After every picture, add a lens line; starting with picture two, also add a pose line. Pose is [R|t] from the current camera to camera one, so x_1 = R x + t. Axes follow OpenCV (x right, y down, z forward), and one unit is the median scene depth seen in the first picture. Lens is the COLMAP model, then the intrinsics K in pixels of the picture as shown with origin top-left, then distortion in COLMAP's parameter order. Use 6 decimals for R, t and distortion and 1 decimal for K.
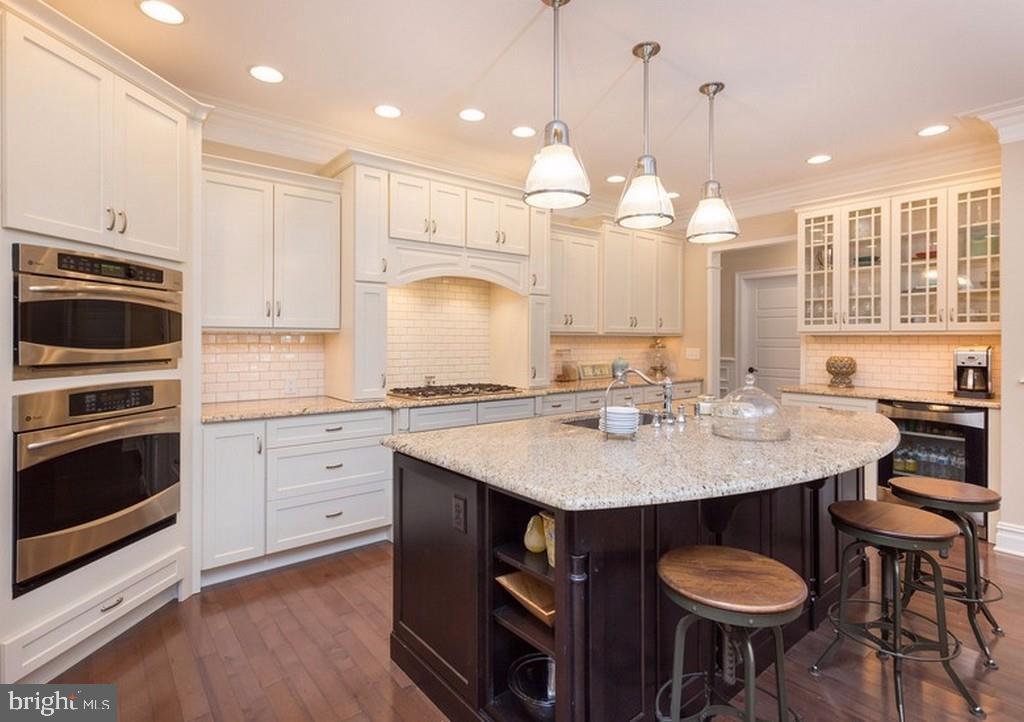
lens RADIAL K [[536.9, 0, 513.3], [0, 536.9, 348.9], [0, 0, 1]] dist [0.001868, 0.000362]
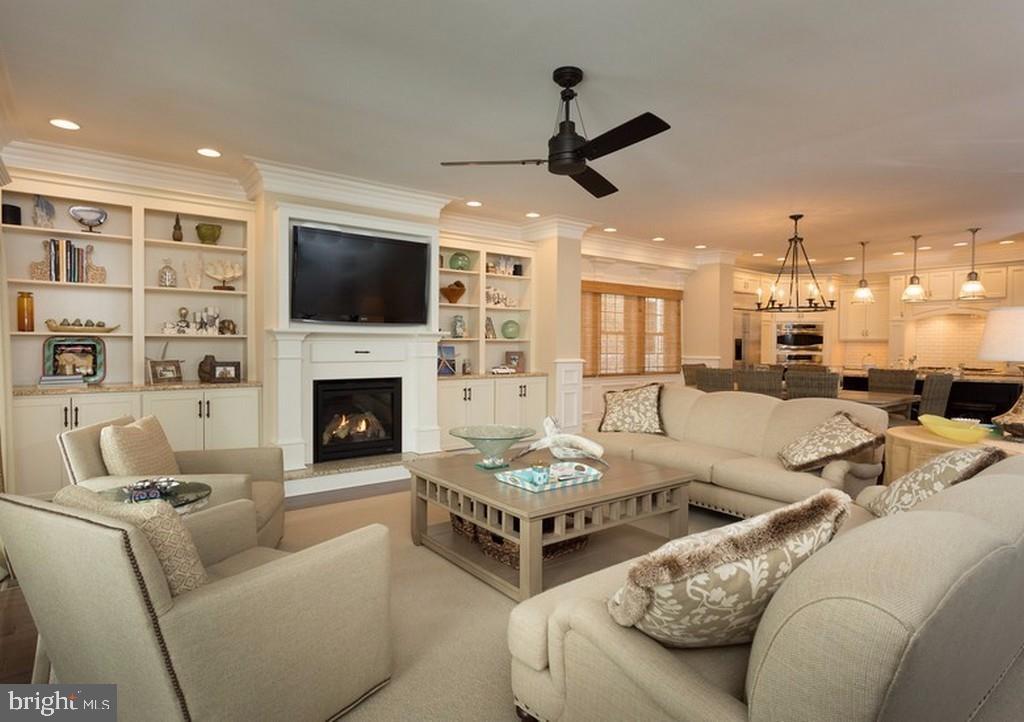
lens RADIAL K [[558.3, 0, 512.0], [0, 558.3, 361.0], [0, 0, 1]] dist [0.000591, 0.000052]
pose [[-0.027399, 0.031445, -0.999130, 2.190063], [-0.024276, 0.999189, 0.032113, 0.019934], [0.999330, 0.025135, -0.026614, -0.653966]]
